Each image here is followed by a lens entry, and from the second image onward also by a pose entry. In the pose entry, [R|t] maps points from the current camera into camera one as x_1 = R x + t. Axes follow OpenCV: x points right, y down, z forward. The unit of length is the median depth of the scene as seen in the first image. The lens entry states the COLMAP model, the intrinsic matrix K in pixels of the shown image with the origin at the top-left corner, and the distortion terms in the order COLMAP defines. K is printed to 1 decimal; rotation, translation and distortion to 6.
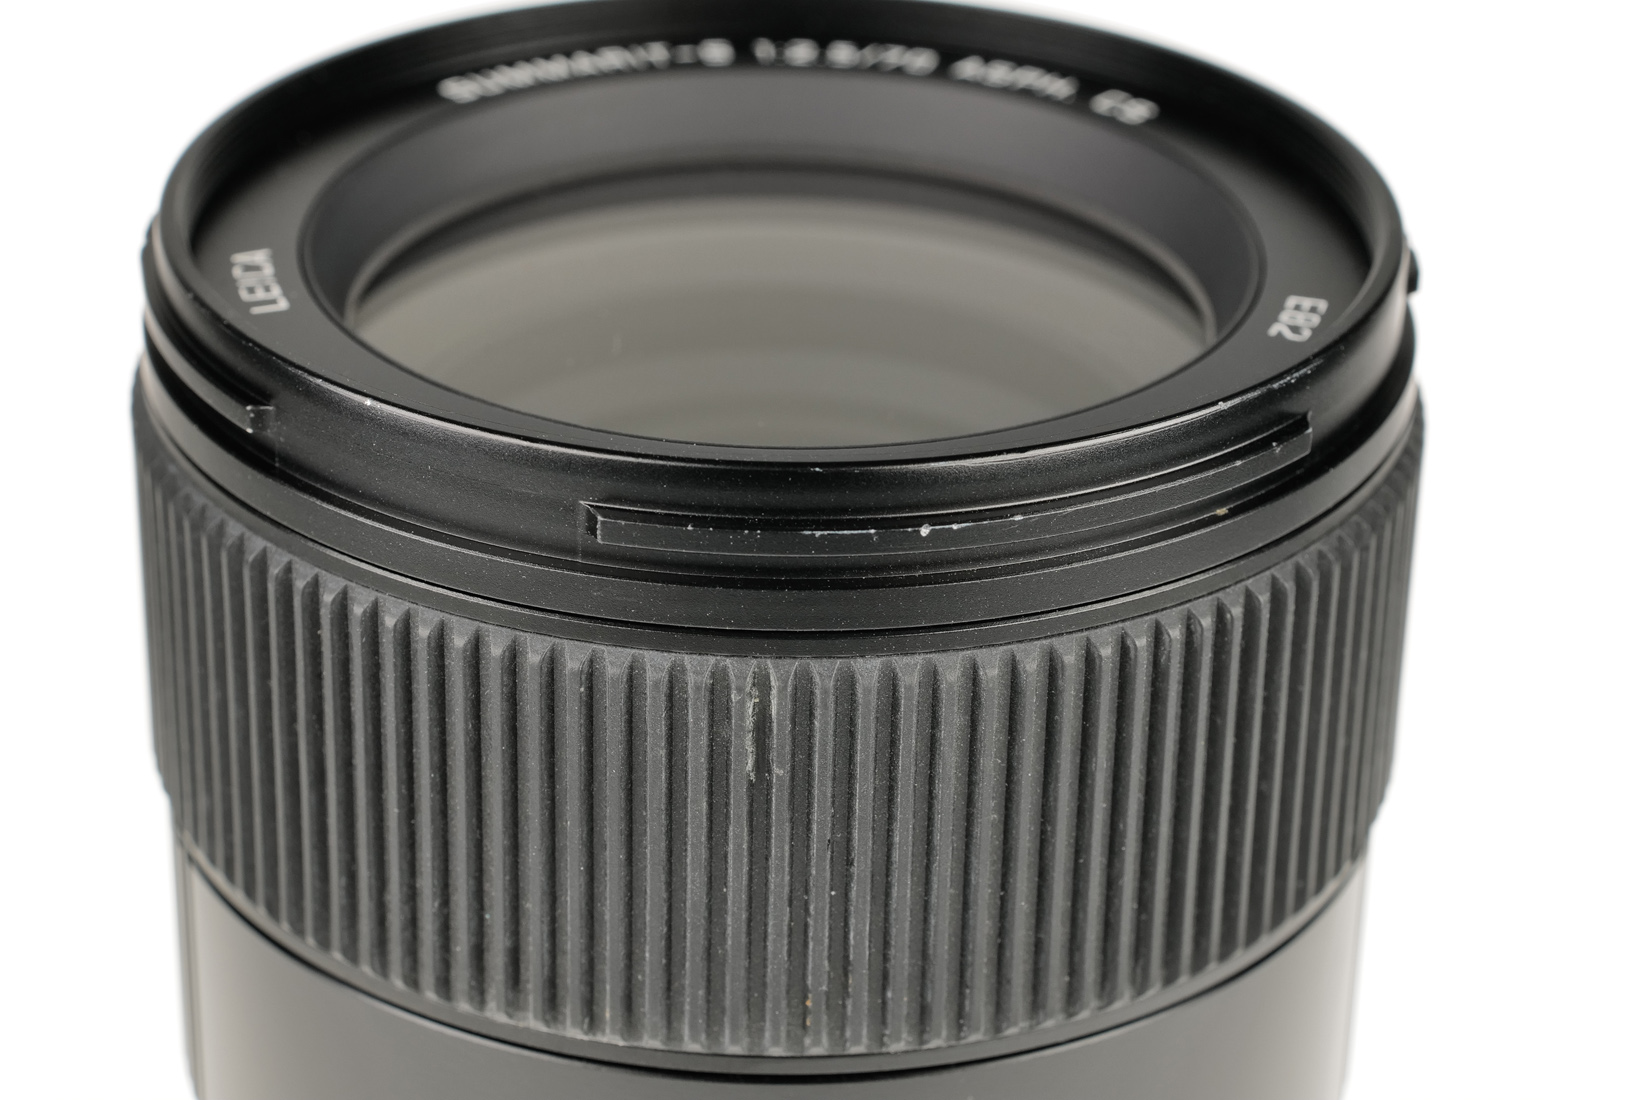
lens RADIAL K [[4381.0, 0, 825.0], [0, 4381.0, 550.0], [0, 0, 1]] dist [0.047799, 0.175289]
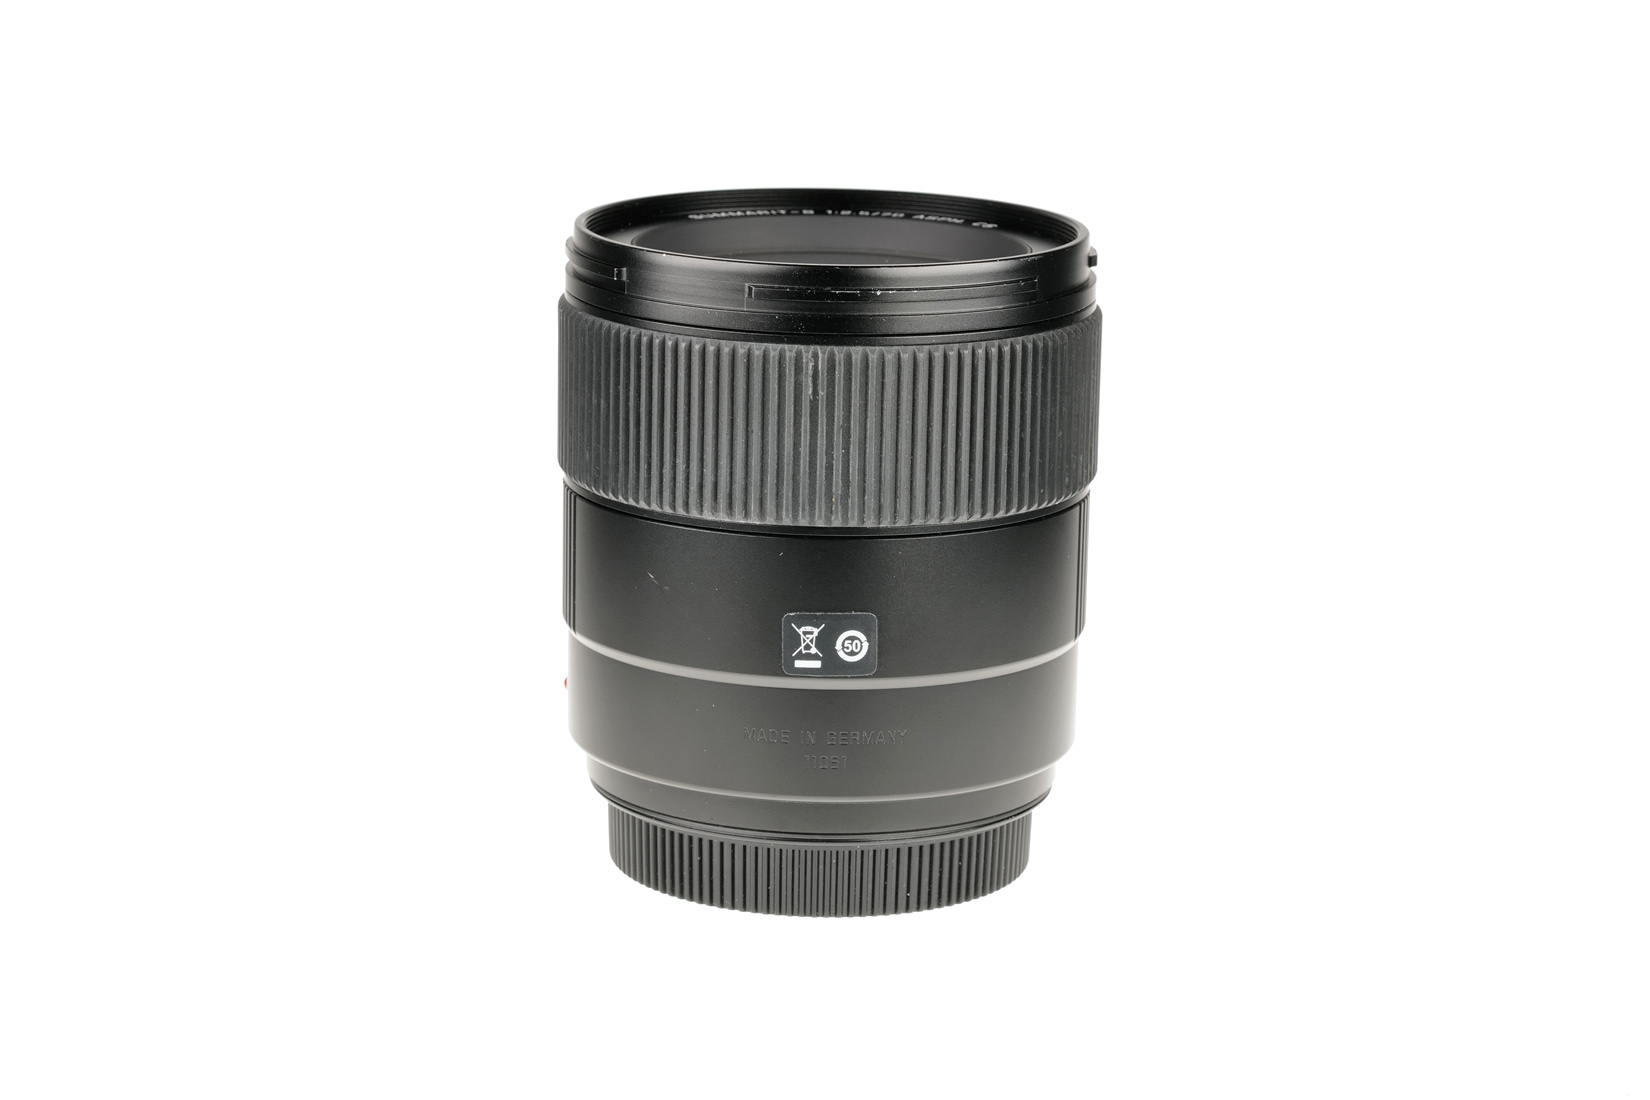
lens RADIAL K [[4381.0, 0, 825.0], [0, 4381.0, 550.0], [0, 0, 1]] dist [0.047799, 0.175289]
pose [[0.999307, 0.007398, -0.036470, 0.083177], [-0.015693, 0.972409, -0.232754, 0.716522], [0.033742, 0.233165, 0.971852, -1.422648]]
